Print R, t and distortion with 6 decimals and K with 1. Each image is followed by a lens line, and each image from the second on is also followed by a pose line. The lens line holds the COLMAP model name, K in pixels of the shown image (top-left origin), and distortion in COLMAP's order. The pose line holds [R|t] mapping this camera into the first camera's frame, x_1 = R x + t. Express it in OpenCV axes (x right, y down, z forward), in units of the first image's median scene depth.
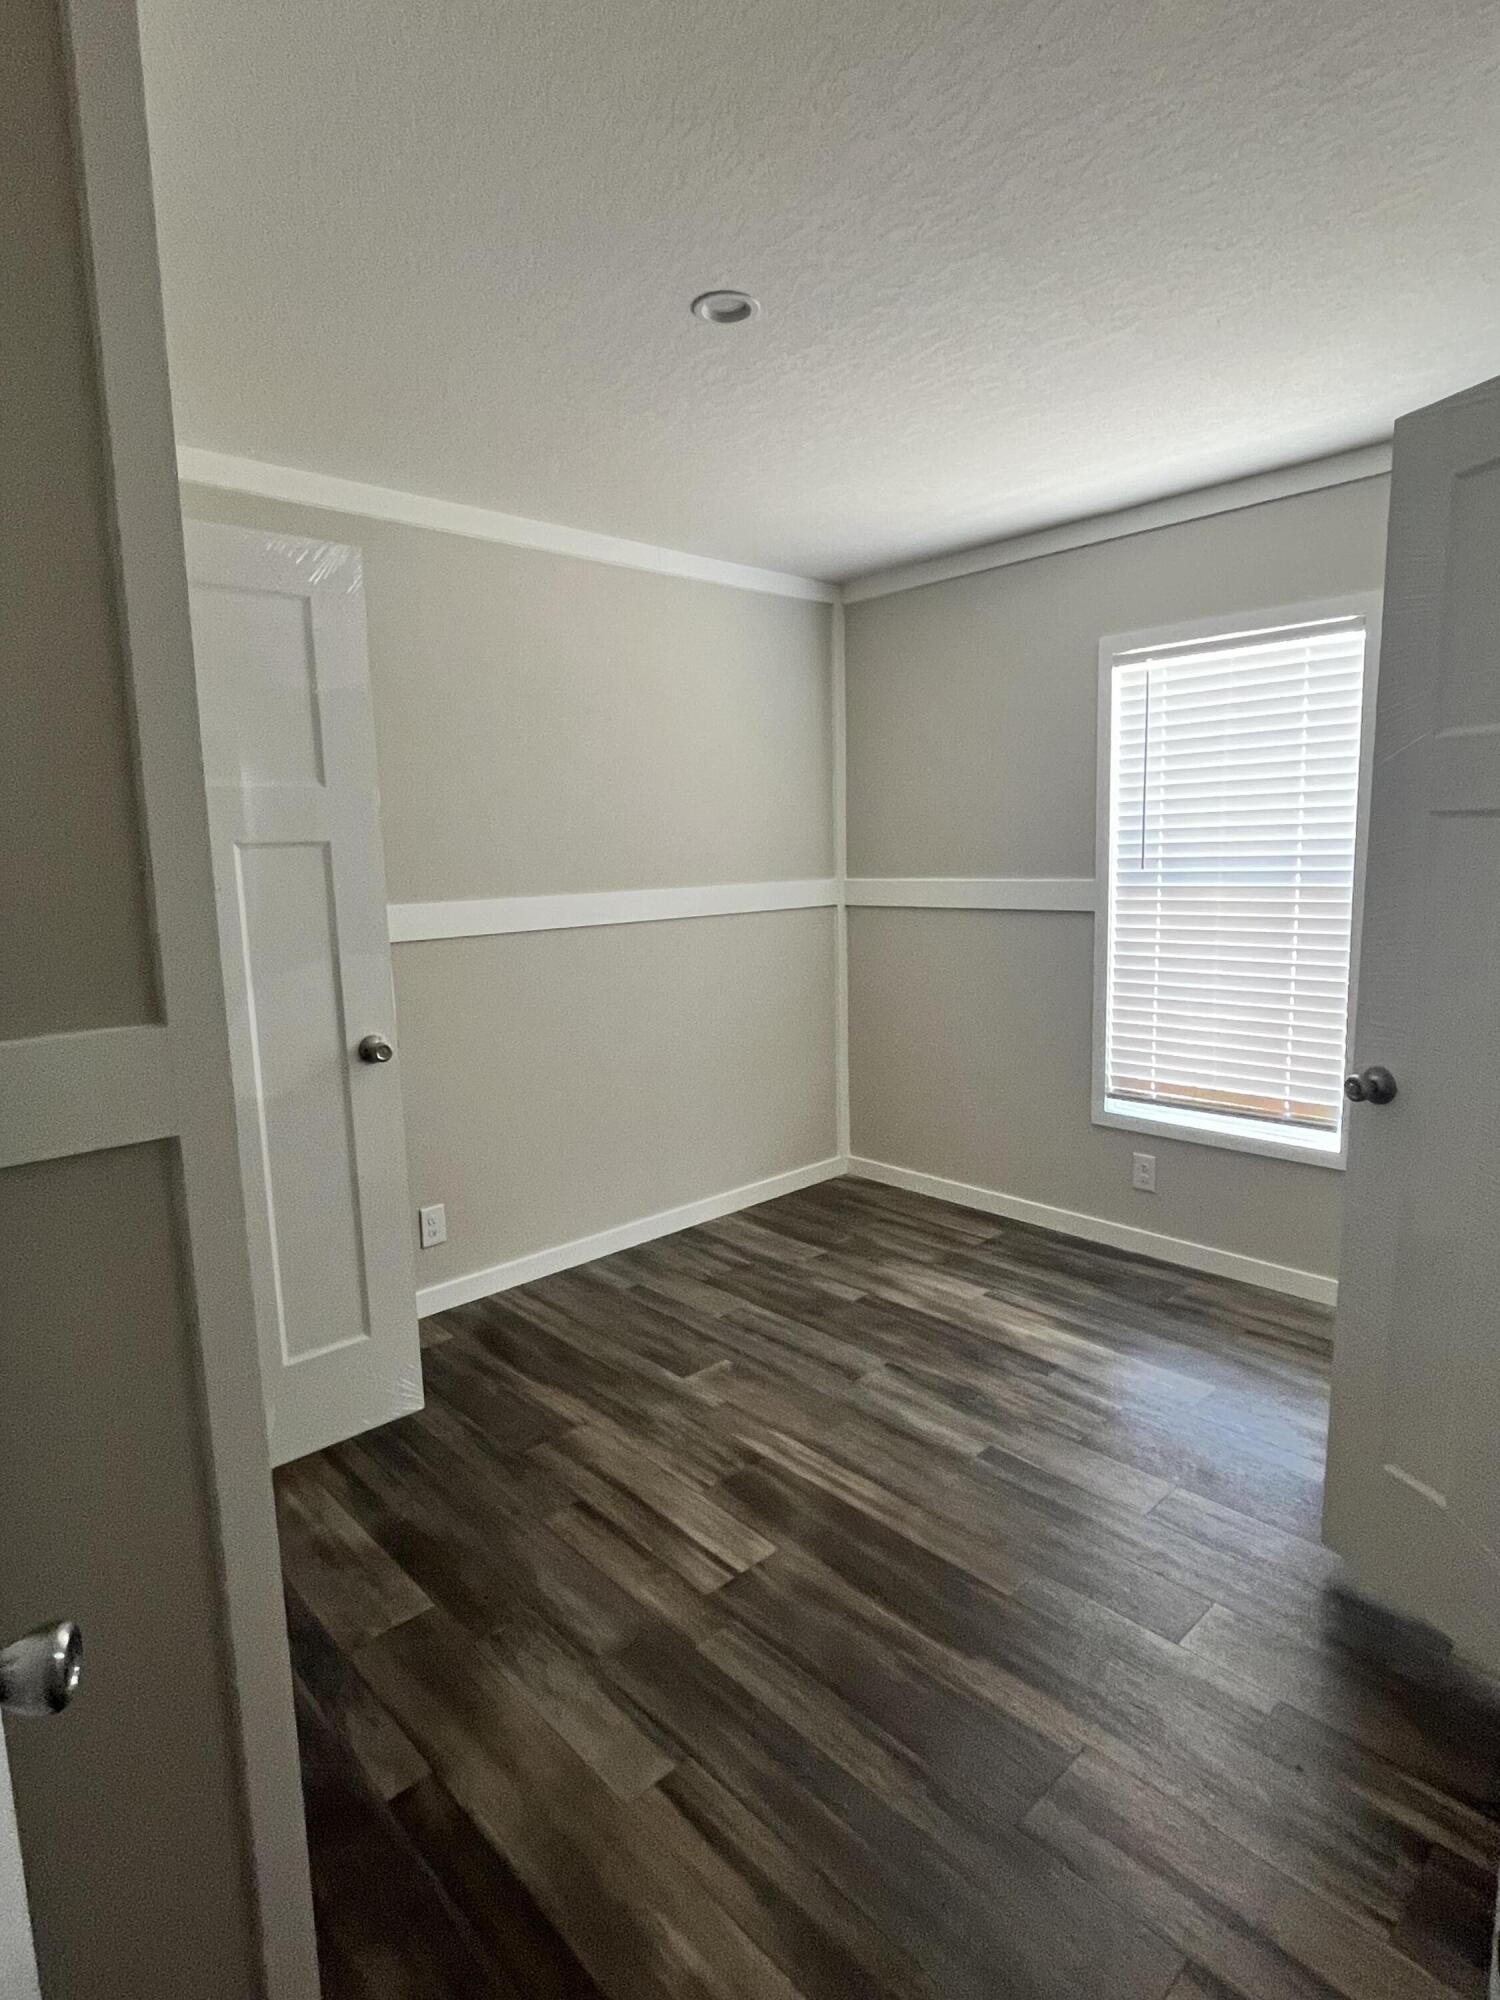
lens RADIAL K [[1081.2, 0, 750.0], [0, 1081.2, 1000.0], [0, 0, 1]] dist [0.002131, -0.000331]
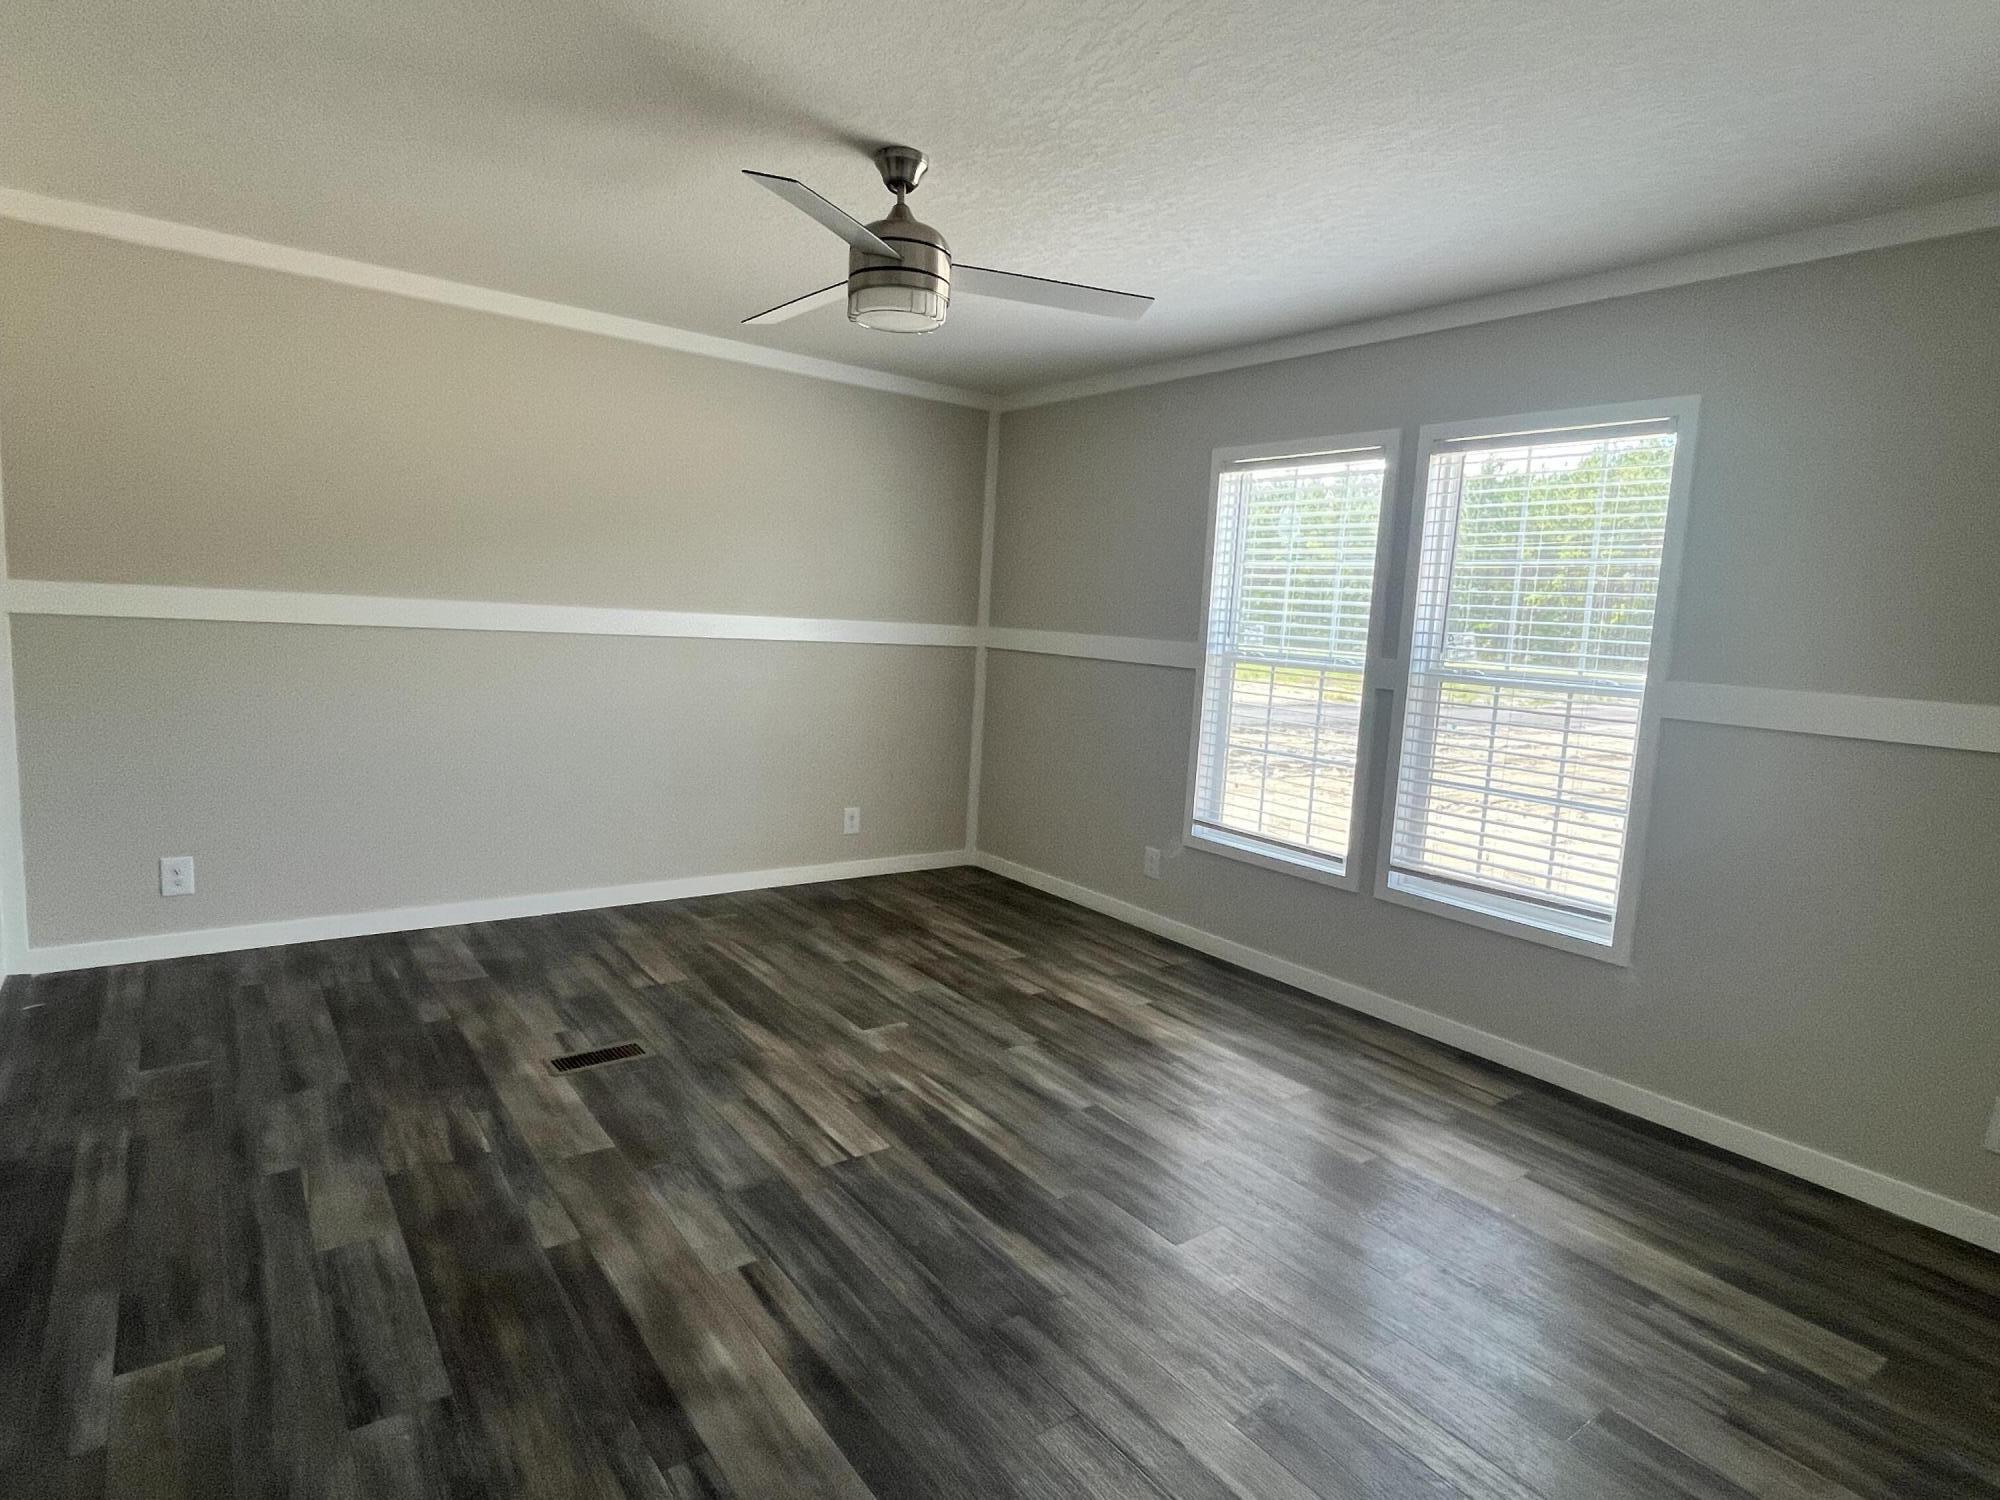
lens RADIAL K [[1071.1, 0, 1011.1], [0, 1071.1, 764.0], [0, 0, 1]] dist [0.048092, 0.000457]
pose [[0.992449, 0.083910, -0.089470, 0.231354], [-0.083550, 0.996473, 0.007761, 0.032051], [0.089806, -0.000227, 0.995959, -0.244949]]
